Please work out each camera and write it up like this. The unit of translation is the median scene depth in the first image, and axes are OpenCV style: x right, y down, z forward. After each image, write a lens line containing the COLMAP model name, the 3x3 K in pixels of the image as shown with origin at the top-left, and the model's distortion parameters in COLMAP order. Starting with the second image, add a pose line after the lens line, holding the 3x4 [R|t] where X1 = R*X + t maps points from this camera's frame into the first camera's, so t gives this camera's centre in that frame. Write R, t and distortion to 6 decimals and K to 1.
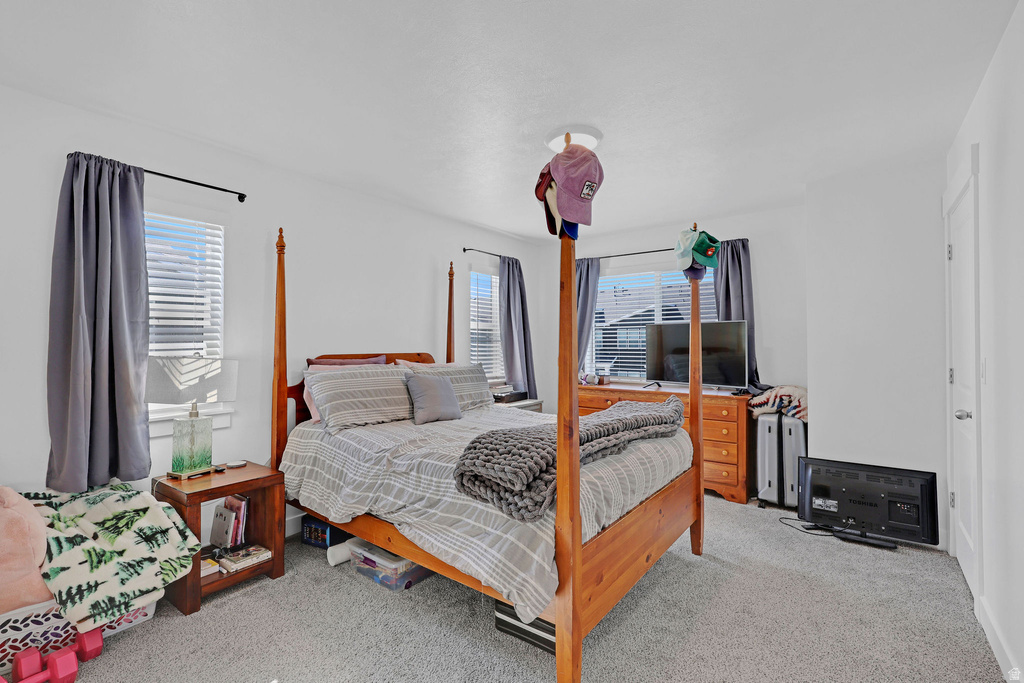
lens RADIAL K [[455.2, 0, 512.3], [0, 455.2, 341.5], [0, 0, 1]] dist [0.001707, -0.000123]
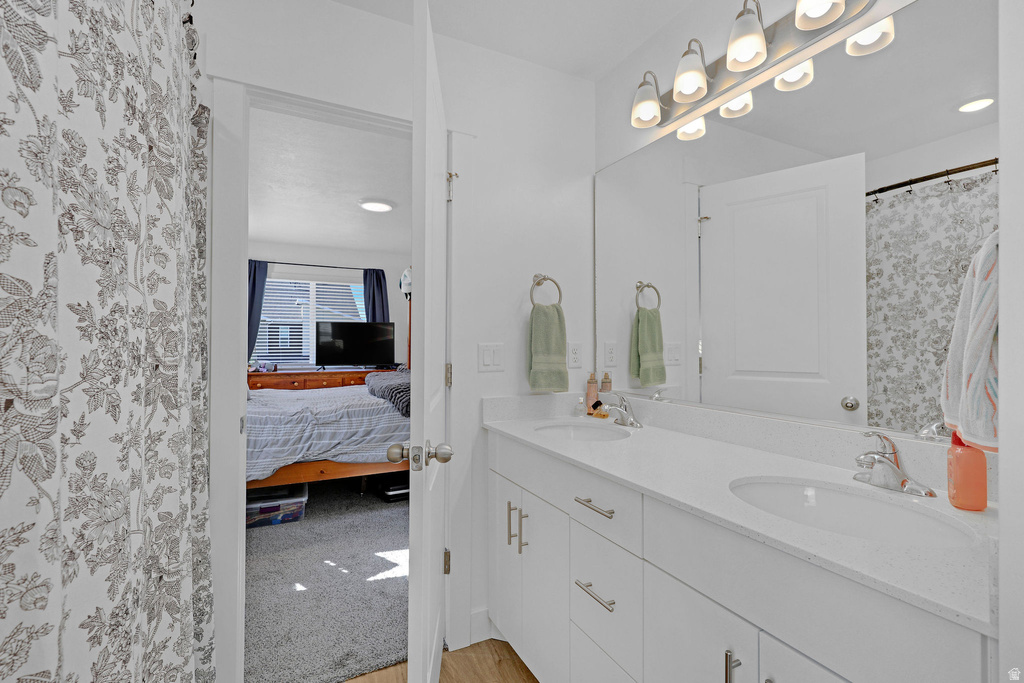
lens RADIAL K [[455.2, 0, 514.9], [0, 455.2, 341.9], [0, 0, 1]] dist [0.001707, -0.000123]
pose [[0.421227, 0.003777, 0.906947, -1.238661], [-0.005880, 0.999982, -0.001433, 0.034218], [-0.906936, -0.004729, 0.421242, -0.115275]]
